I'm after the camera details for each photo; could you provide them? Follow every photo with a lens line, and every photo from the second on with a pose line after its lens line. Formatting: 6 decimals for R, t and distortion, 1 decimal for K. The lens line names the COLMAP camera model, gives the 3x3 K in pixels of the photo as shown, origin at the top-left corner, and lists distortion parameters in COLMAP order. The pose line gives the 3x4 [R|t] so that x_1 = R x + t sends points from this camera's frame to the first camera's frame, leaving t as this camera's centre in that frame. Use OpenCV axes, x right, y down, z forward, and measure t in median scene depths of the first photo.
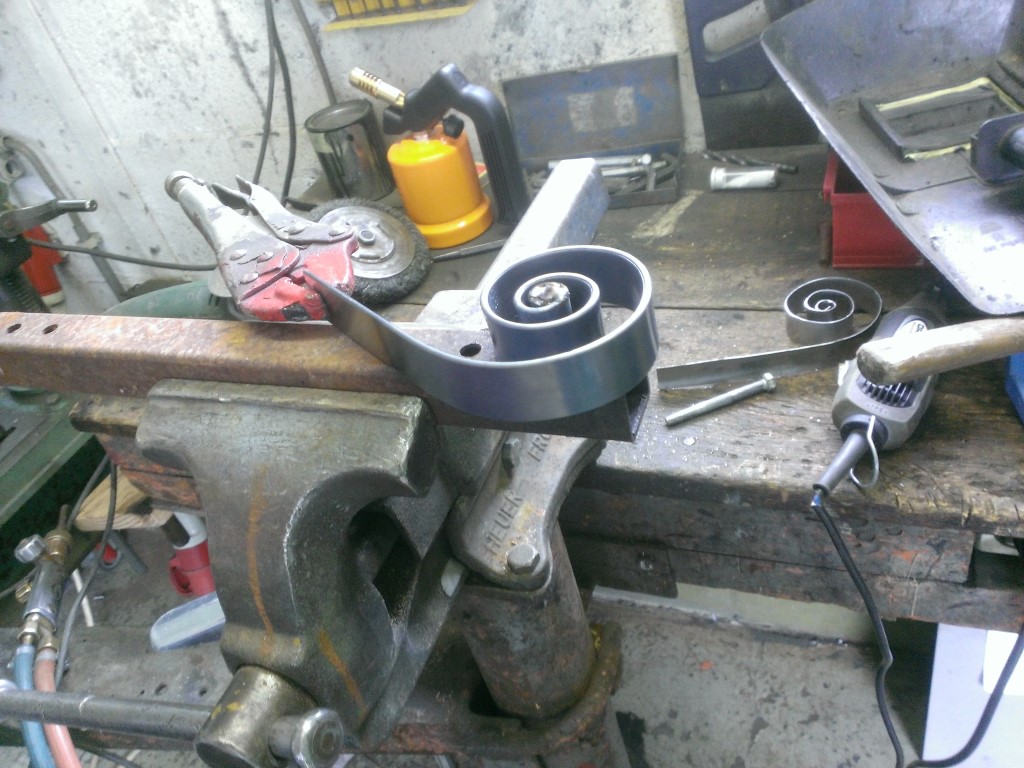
lens RADIAL K [[840.2, 0, 512.0], [0, 840.2, 384.0], [0, 0, 1]] dist [0.108078, -0.174274]
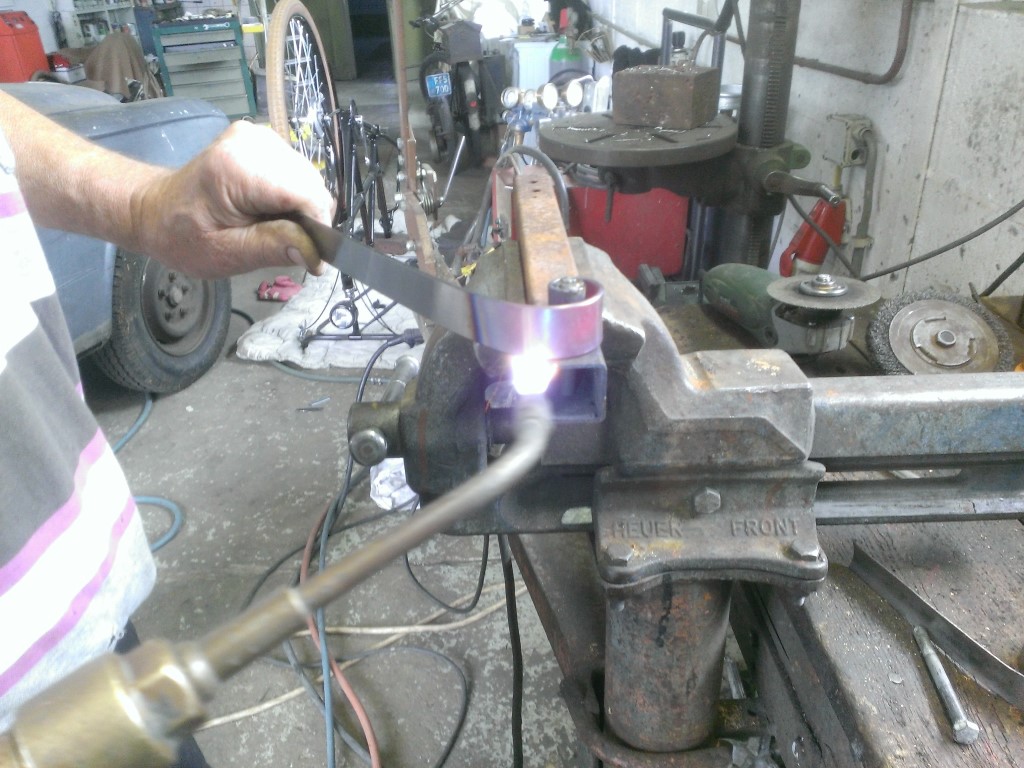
lens RADIAL K [[827.7, 0, 512.0], [0, 827.7, 384.0], [0, 0, 1]] dist [0.165480, -0.265136]
pose [[0.384315, 0.606711, -0.695848, 0.318781], [-0.626031, 0.725231, 0.286575, -0.099760], [0.678519, 0.325487, 0.658537, 0.056176]]
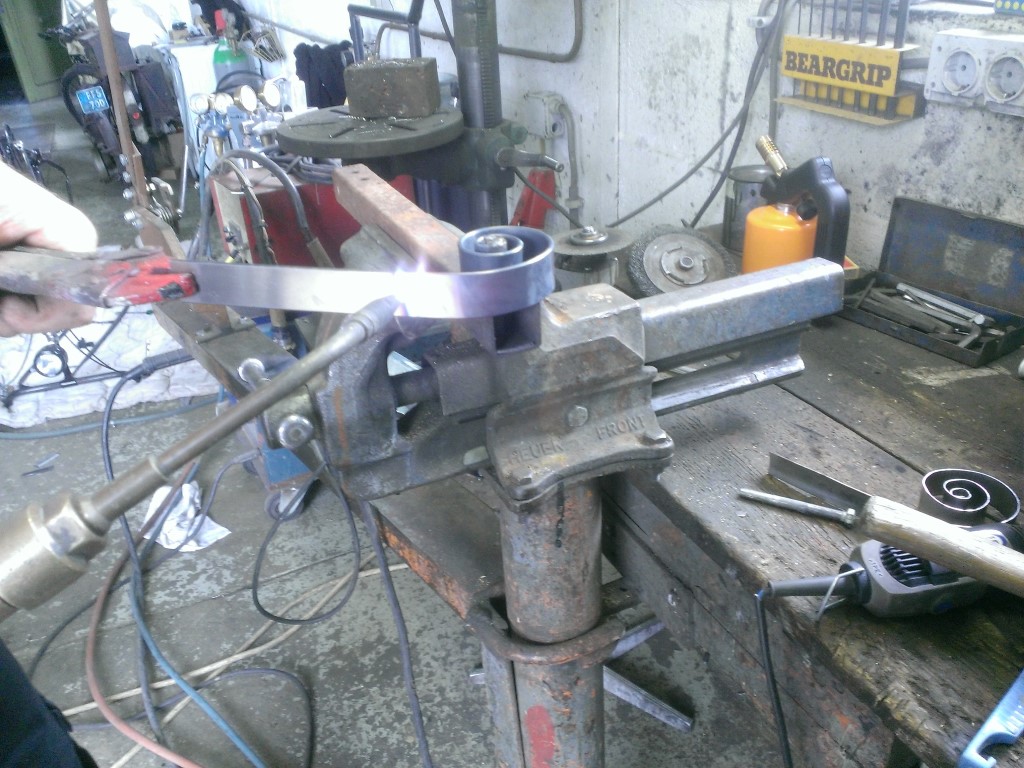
lens RADIAL K [[827.7, 0, 512.0], [0, 827.7, 384.0], [0, 0, 1]] dist [0.165480, -0.265136]
pose [[0.703984, 0.494885, -0.509407, 0.317817], [-0.524306, 0.845957, 0.097266, -0.016746], [0.479072, 0.198611, 0.855011, -0.074038]]
